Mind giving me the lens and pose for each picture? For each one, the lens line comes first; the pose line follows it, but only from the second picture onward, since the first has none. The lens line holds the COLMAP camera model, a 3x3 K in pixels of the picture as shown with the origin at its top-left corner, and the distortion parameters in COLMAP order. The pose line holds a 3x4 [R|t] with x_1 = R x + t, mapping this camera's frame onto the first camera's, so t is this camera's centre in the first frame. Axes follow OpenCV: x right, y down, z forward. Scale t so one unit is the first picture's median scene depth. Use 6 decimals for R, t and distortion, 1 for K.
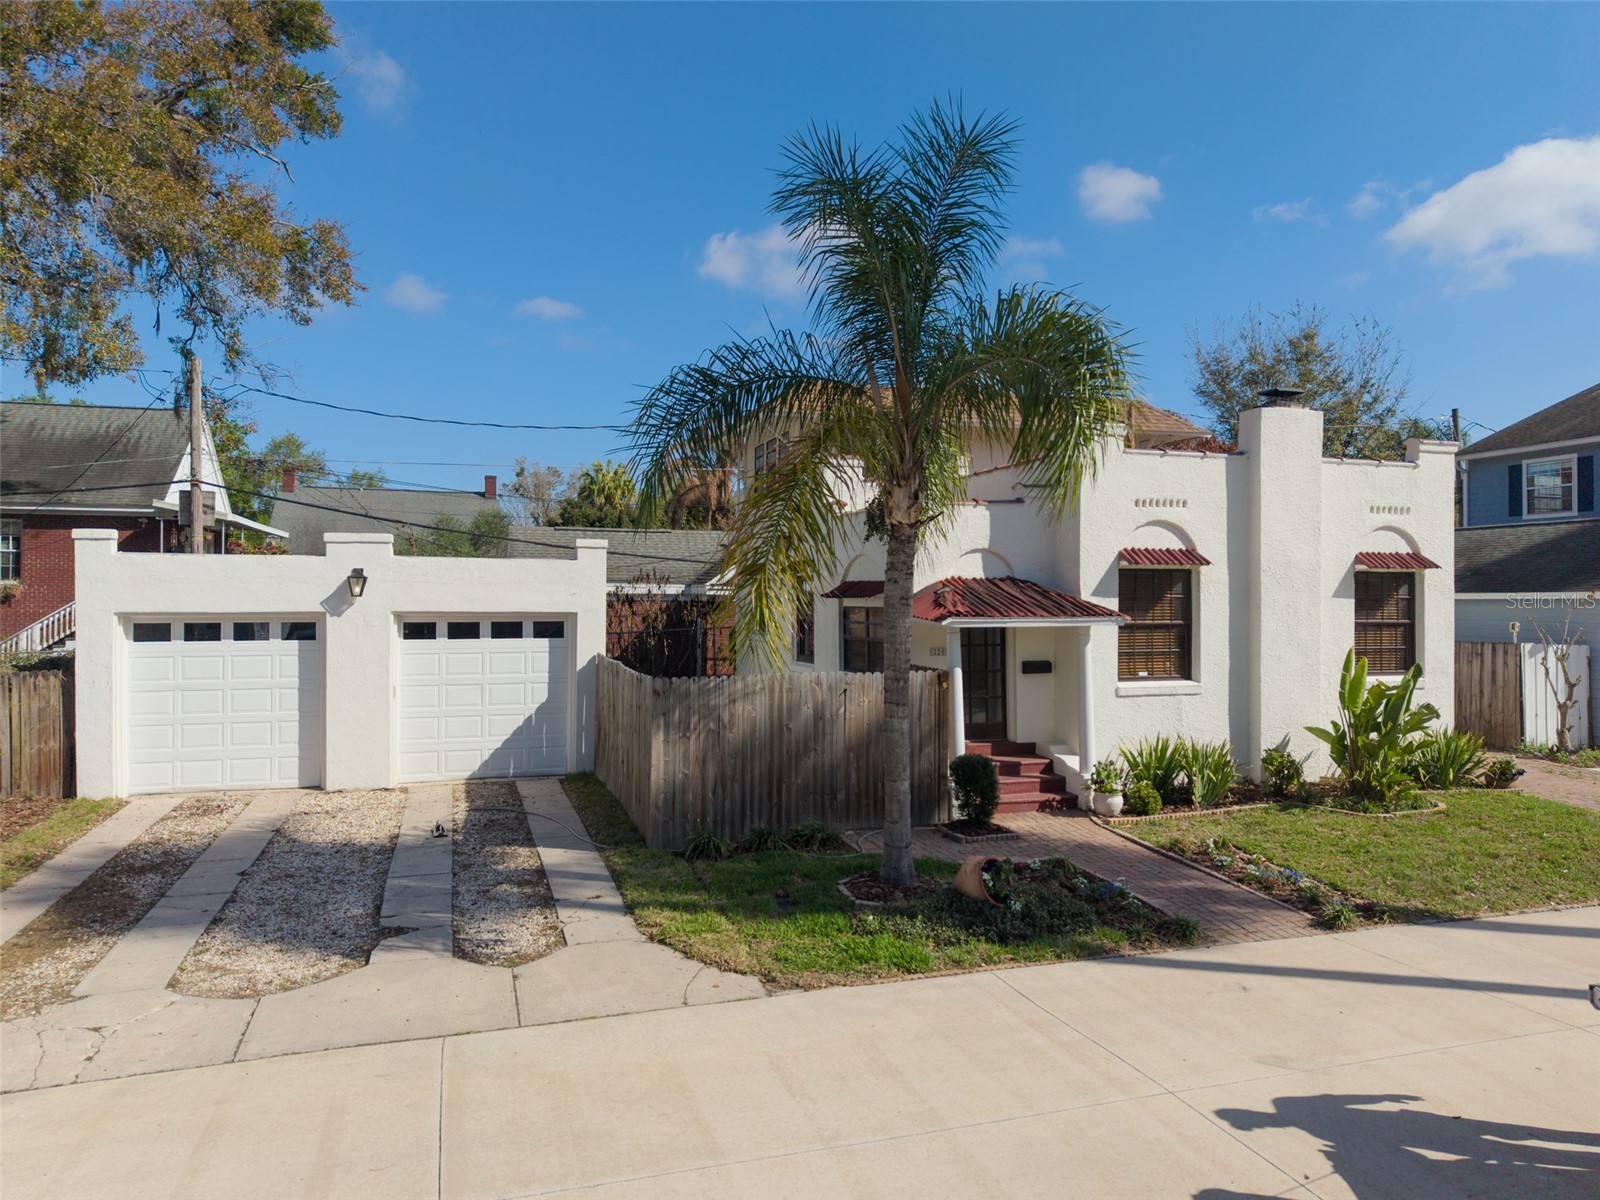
lens RADIAL K [[1100.9, 0, 806.1], [0, 1100.9, 565.5], [0, 0, 1]] dist [0.013545, -0.003930]
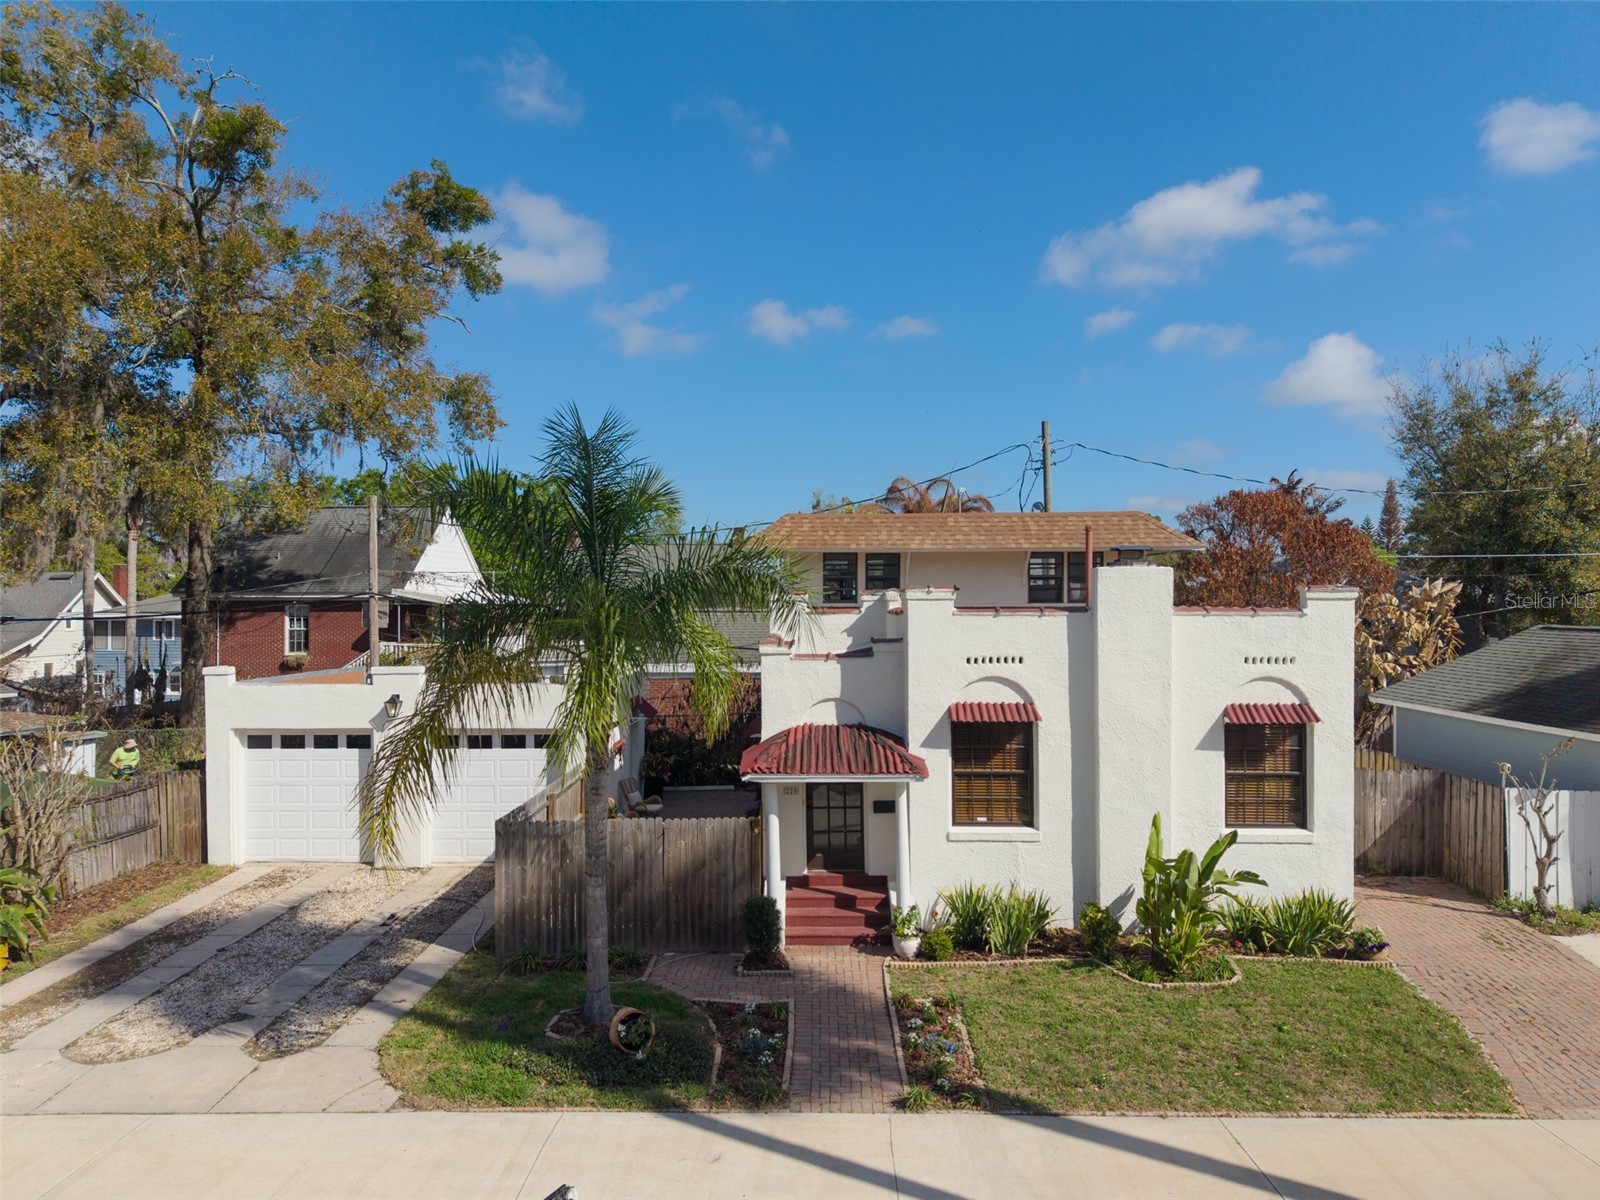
lens RADIAL K [[1093.9, 0, 799.2], [0, 1093.9, 579.1], [0, 0, 1]] dist [0.016446, -0.006256]
pose [[0.948558, -0.009909, -0.316449, 0.474689], [0.011838, 0.999921, 0.004174, -0.140801], [0.316382, -0.007706, 0.948600, -0.059468]]
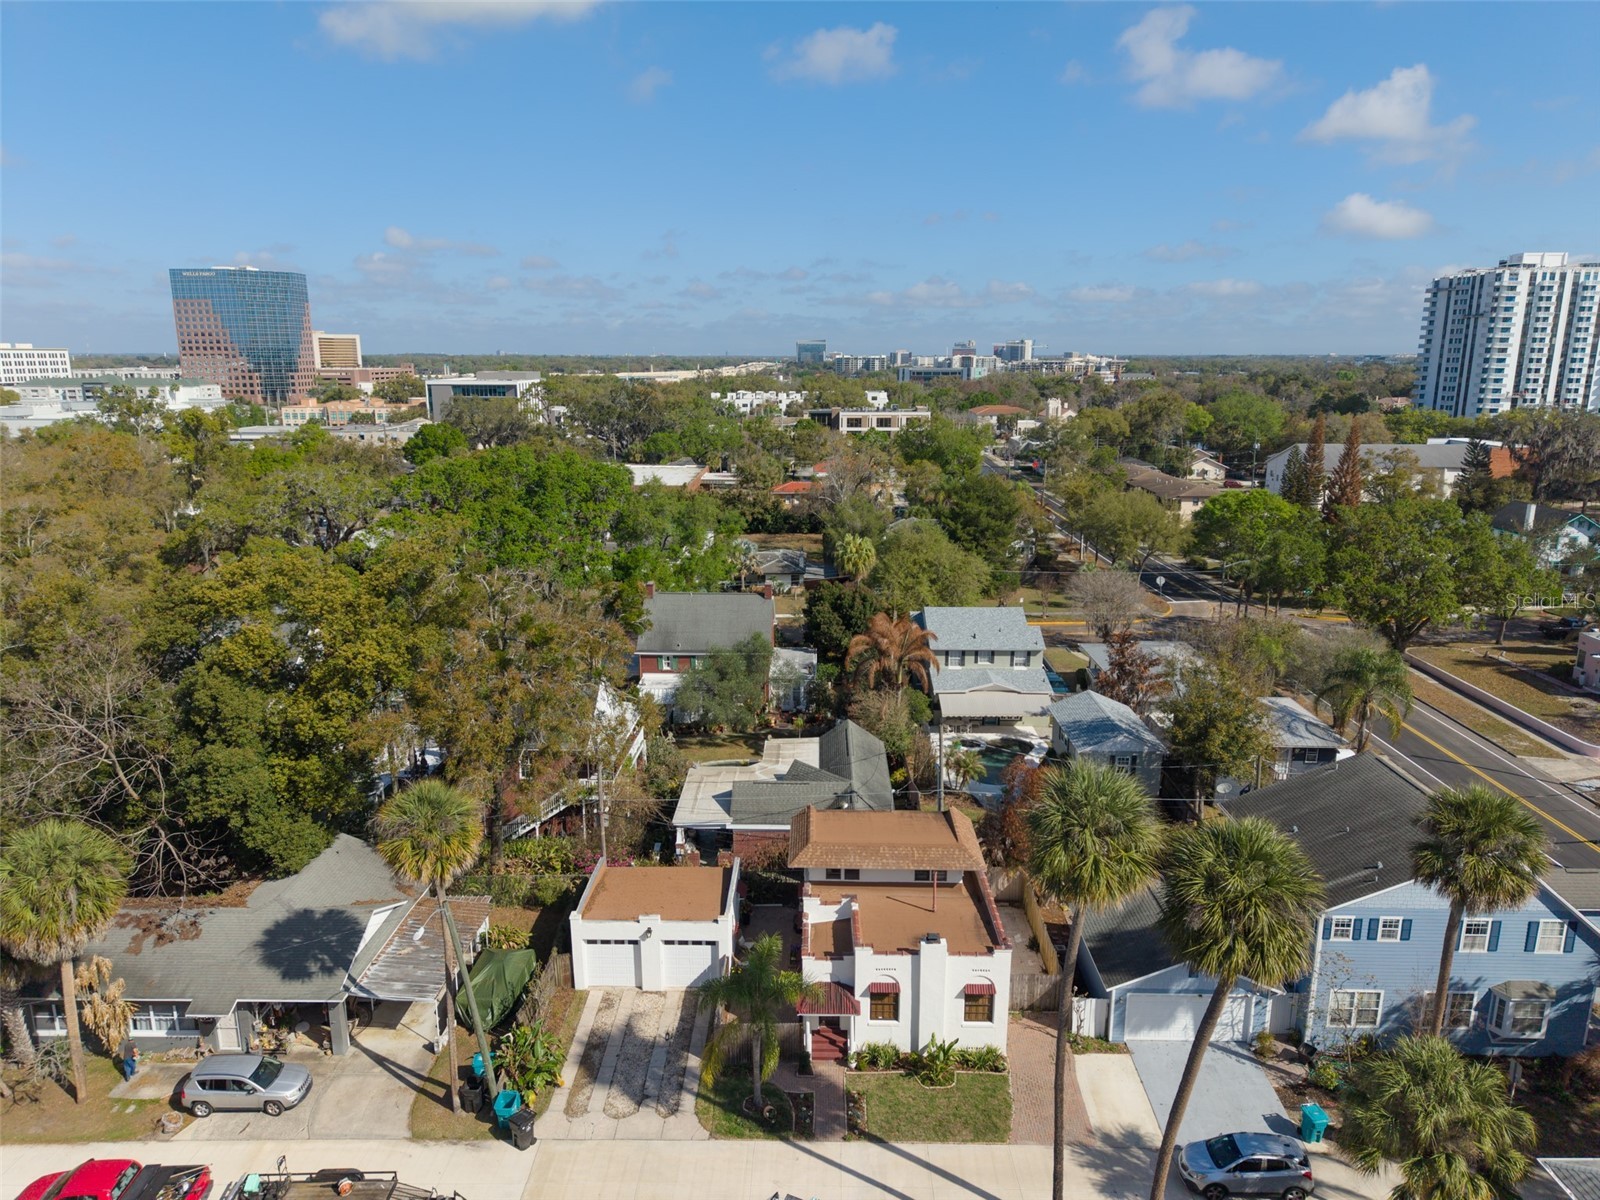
lens RADIAL K [[1096.3, 0, 800.0], [0, 1096.3, 600.0], [0, 0, 1]] dist [0.020467, -0.008585]
pose [[0.947265, 0.072233, -0.312204, 0.962782], [0.006785, 0.969525, 0.244899, -1.773196], [0.320380, -0.234102, 0.917907, -1.600793]]
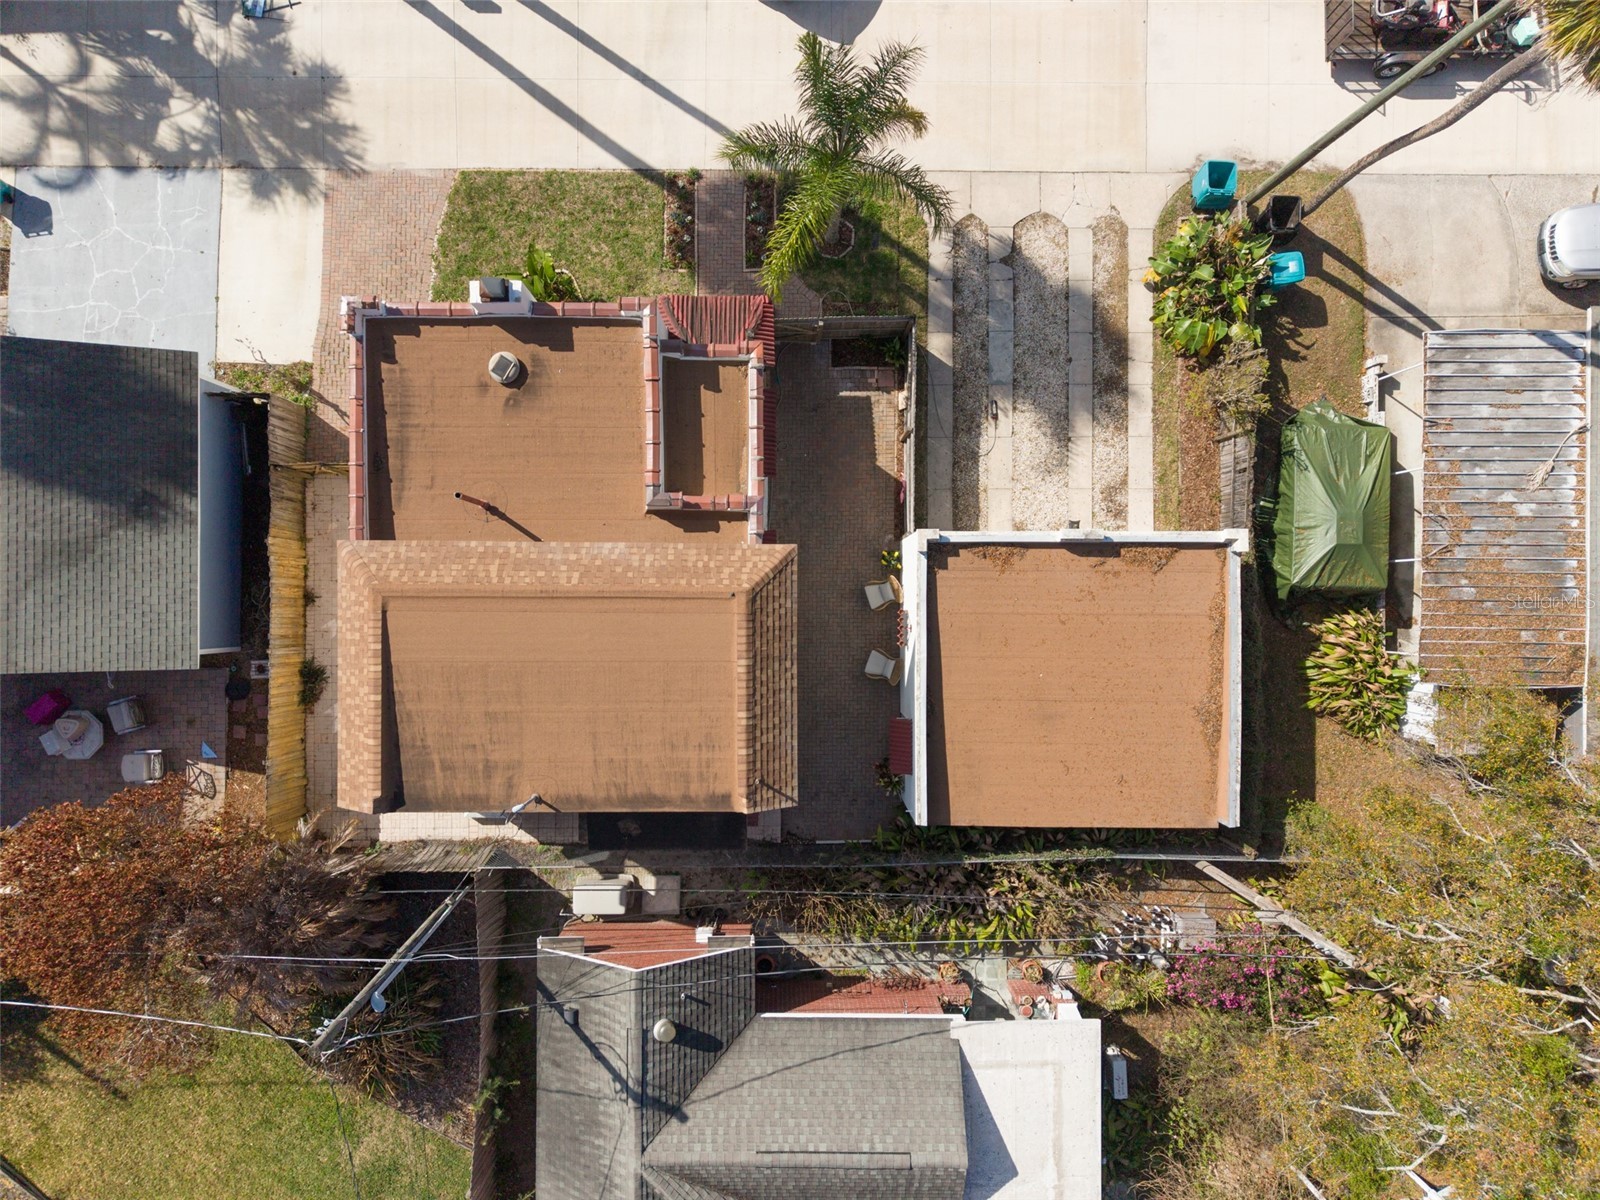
lens RADIAL K [[1096.3, 0, 800.0], [0, 1096.3, 600.0], [0, 0, 1]] dist [0.020467, -0.008585]
pose [[-0.951396, -0.307879, -0.007477, -0.067495], [-0.015638, 0.024047, 0.999589, -1.630432], [-0.307572, 0.951122, -0.027693, 1.336641]]
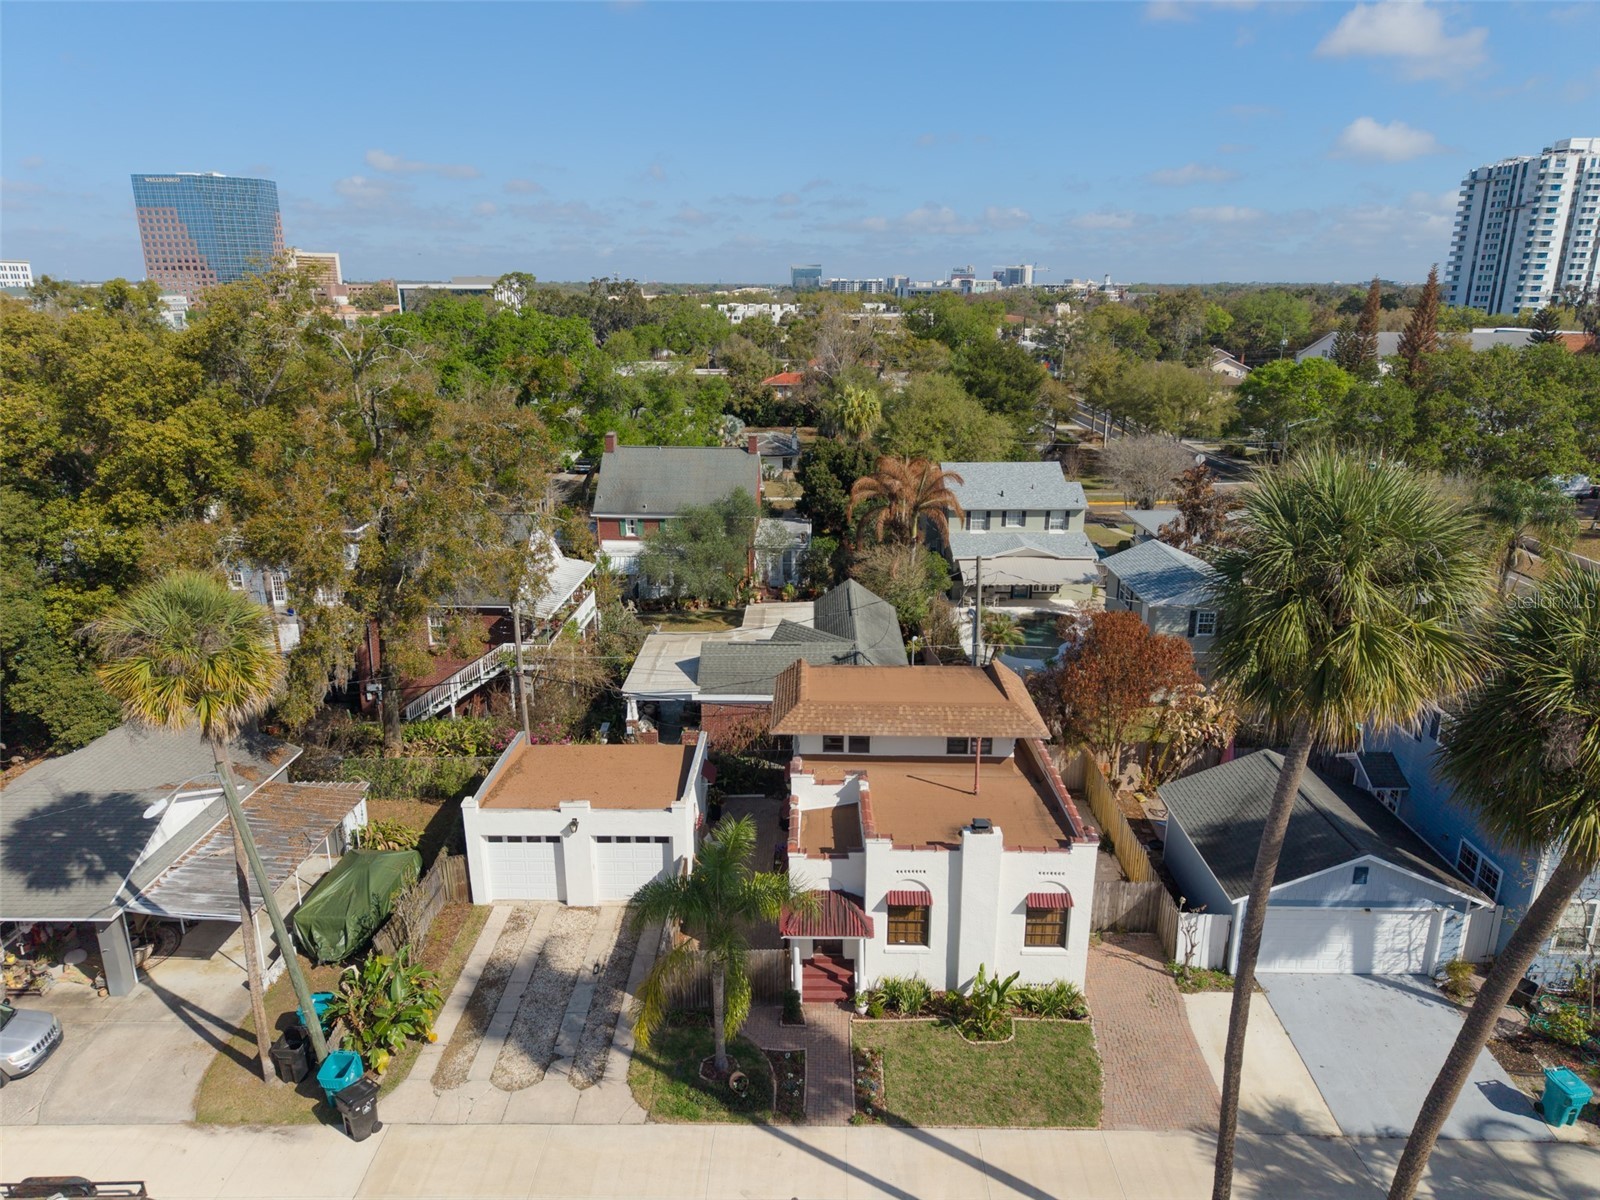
lens RADIAL K [[1096.3, 0, 800.0], [0, 1096.3, 600.0], [0, 0, 1]] dist [0.020467, -0.008585]
pose [[0.948621, 0.089797, -0.303405, 0.697361], [0.006312, 0.953323, 0.301885, -1.155825], [0.316351, -0.288290, 0.903776, -0.767778]]
